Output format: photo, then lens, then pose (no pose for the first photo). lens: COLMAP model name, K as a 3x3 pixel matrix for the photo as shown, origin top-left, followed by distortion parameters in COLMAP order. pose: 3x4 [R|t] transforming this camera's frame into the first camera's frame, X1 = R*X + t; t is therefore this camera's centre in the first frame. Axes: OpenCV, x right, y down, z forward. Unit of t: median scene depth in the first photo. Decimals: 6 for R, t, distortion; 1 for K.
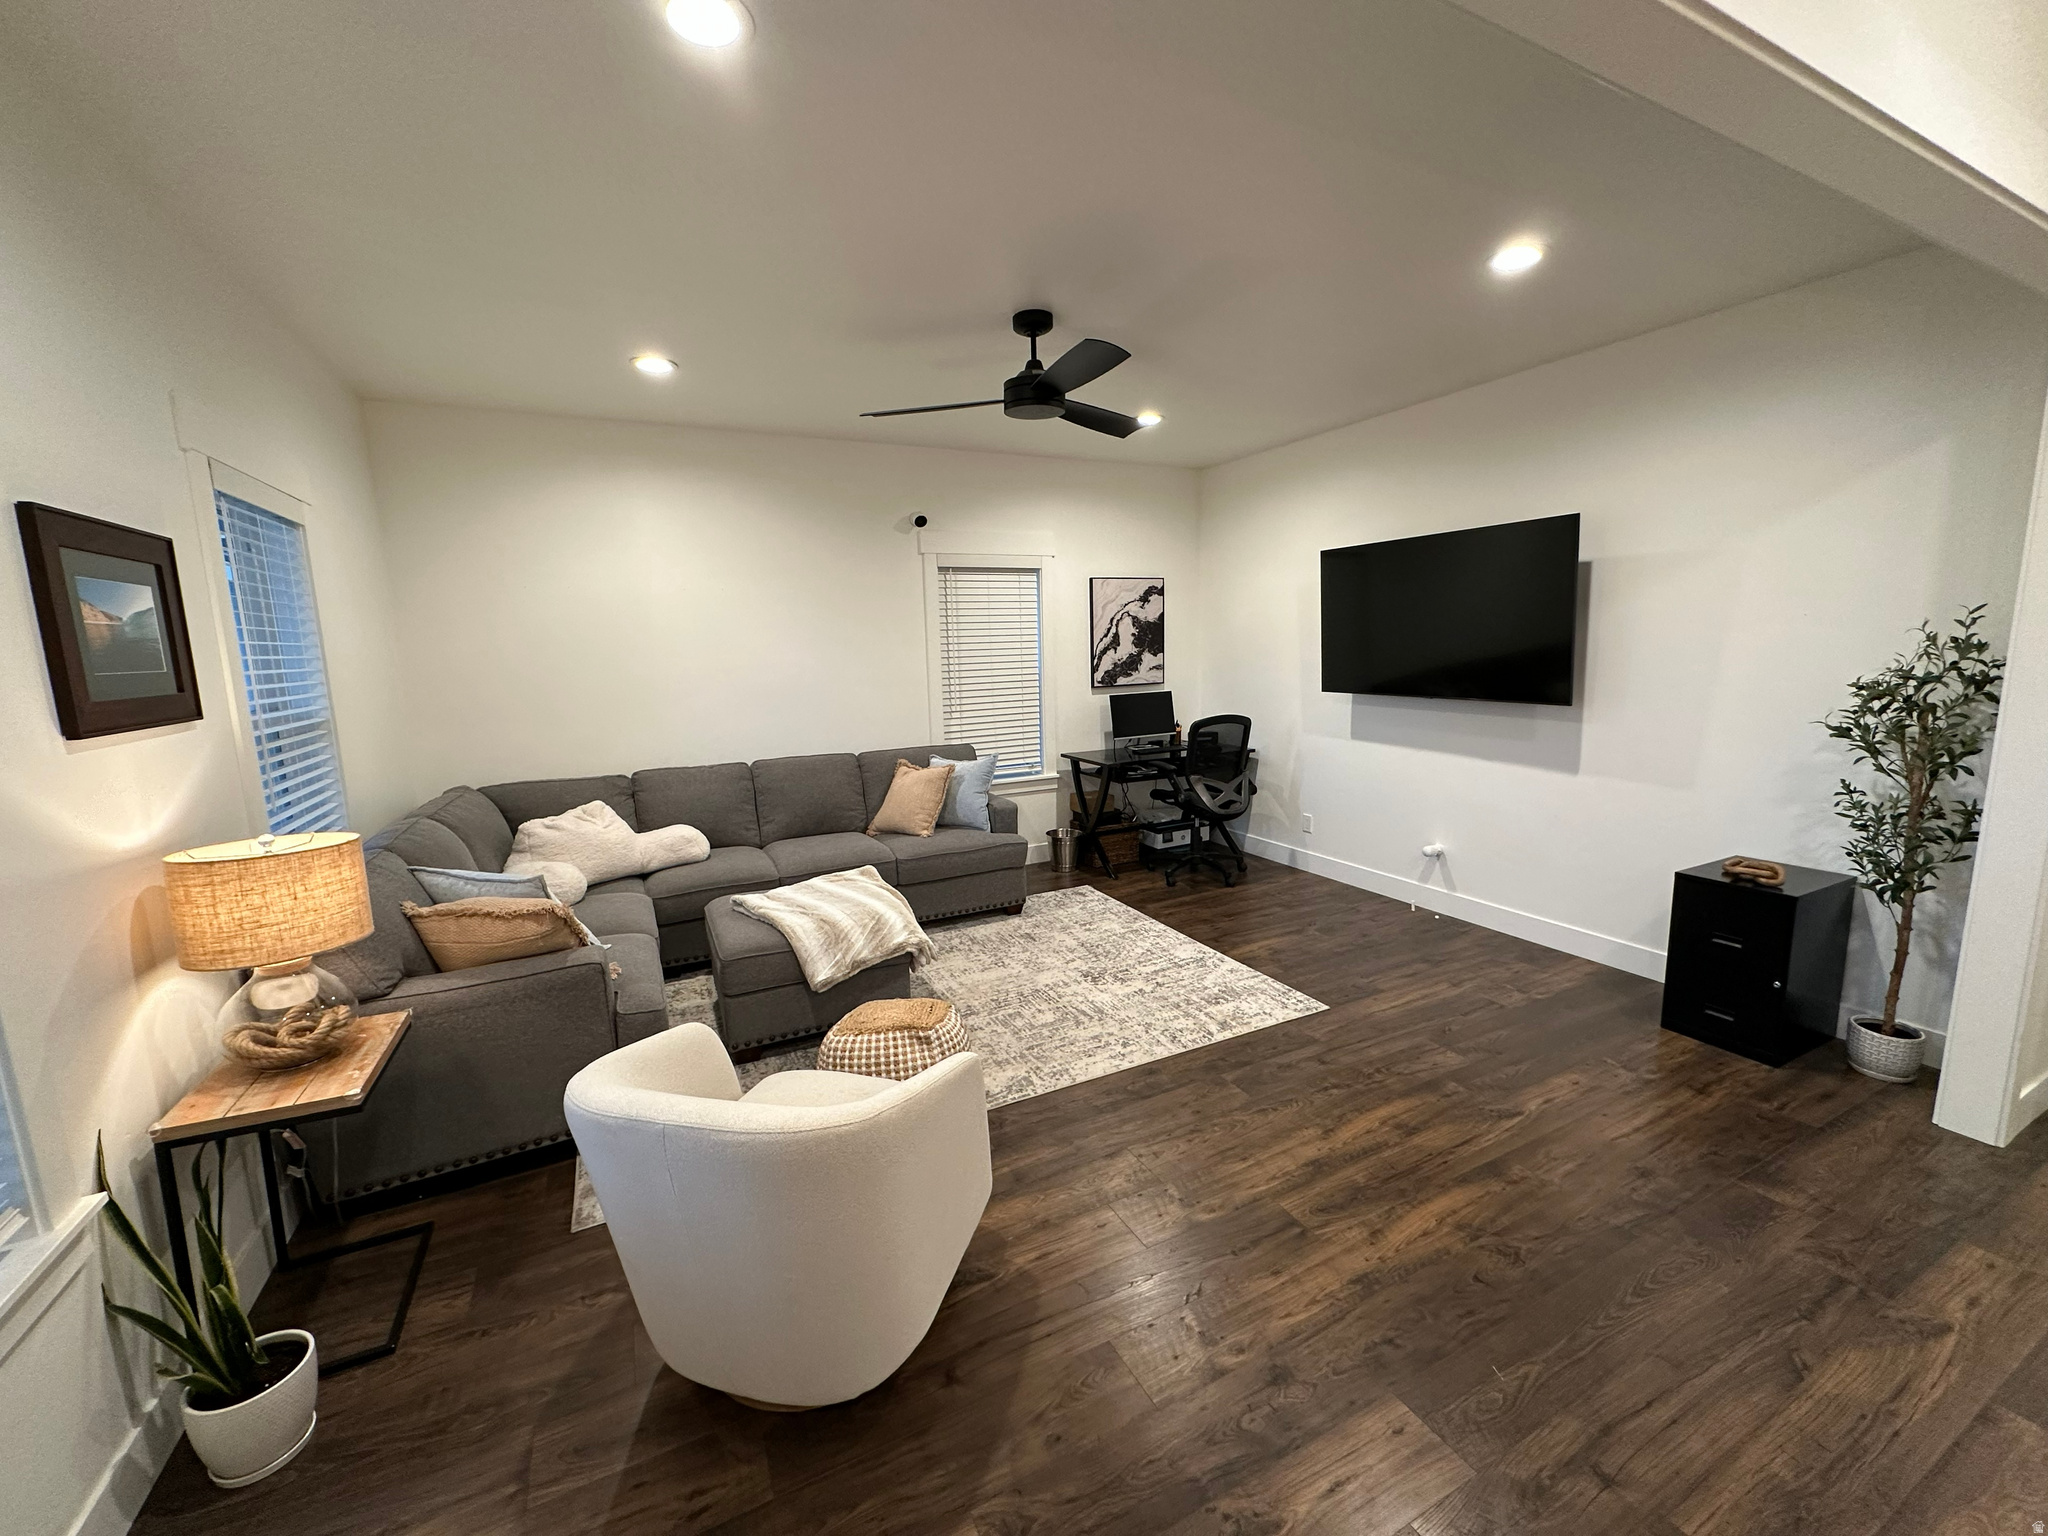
lens RADIAL K [[812.1, 0, 1021.6], [0, 812.1, 760.3], [0, 0, 1]] dist [-0.004057, 0.000096]
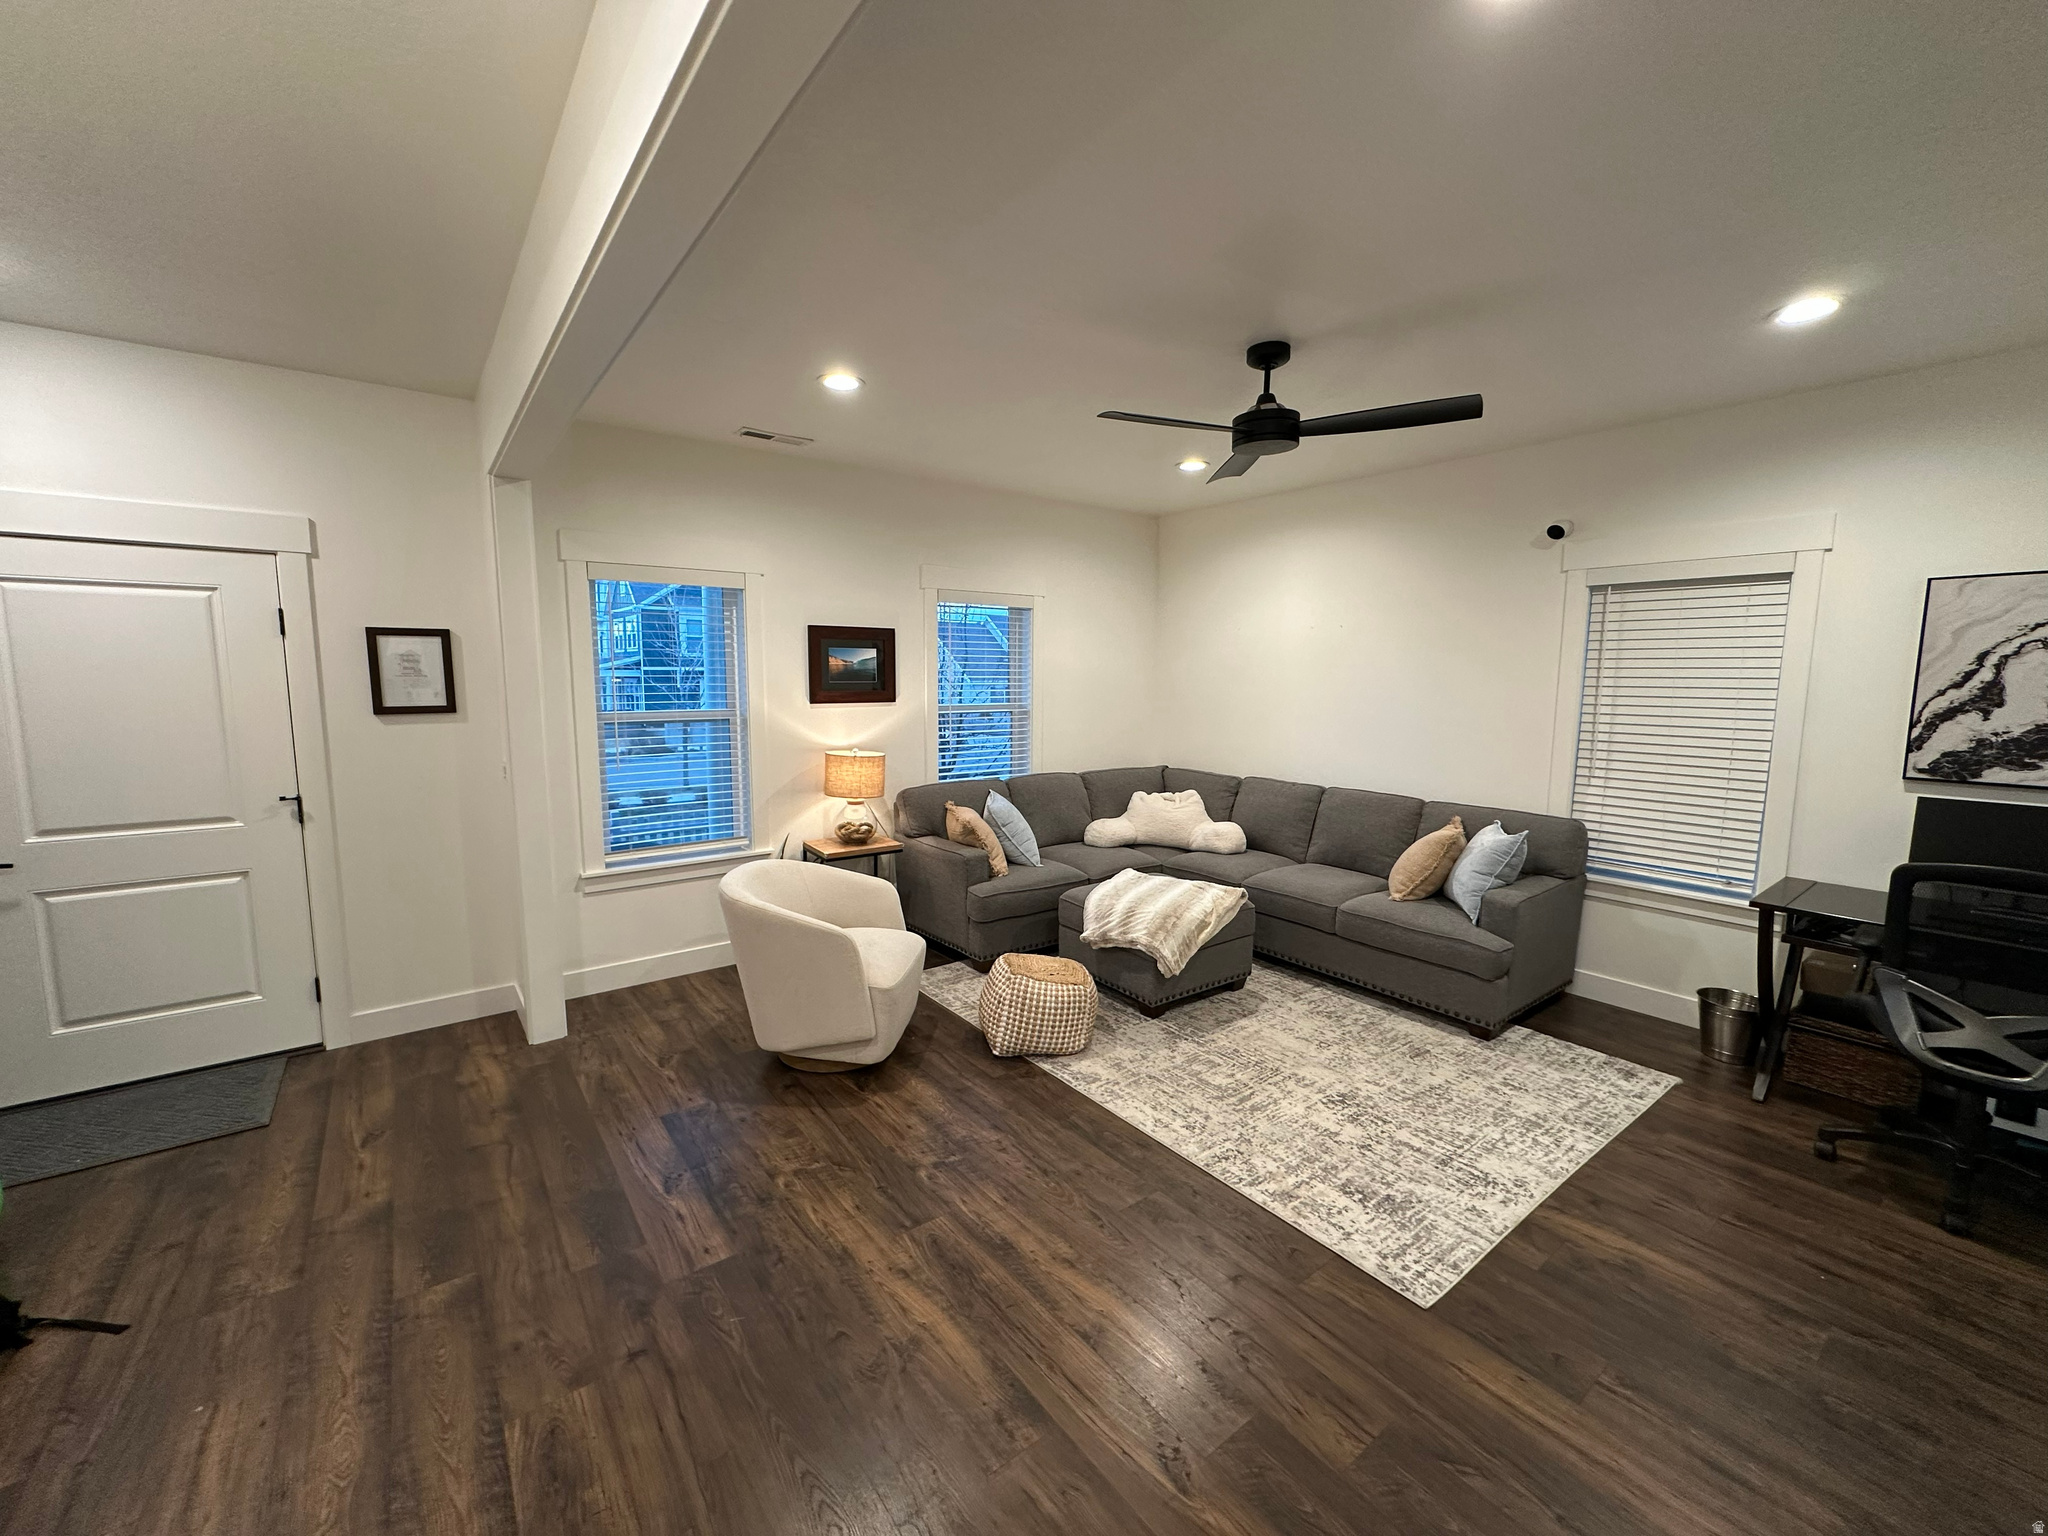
lens RADIAL K [[812.1, 0, 1025.4], [0, 812.1, 766.6], [0, 0, 1]] dist [-0.004057, 0.000096]
pose [[0.191546, 0.142117, -0.971140, 0.769484], [-0.153230, 0.981659, 0.113433, -0.105120], [0.969449, 0.127080, 0.209809, 0.476850]]
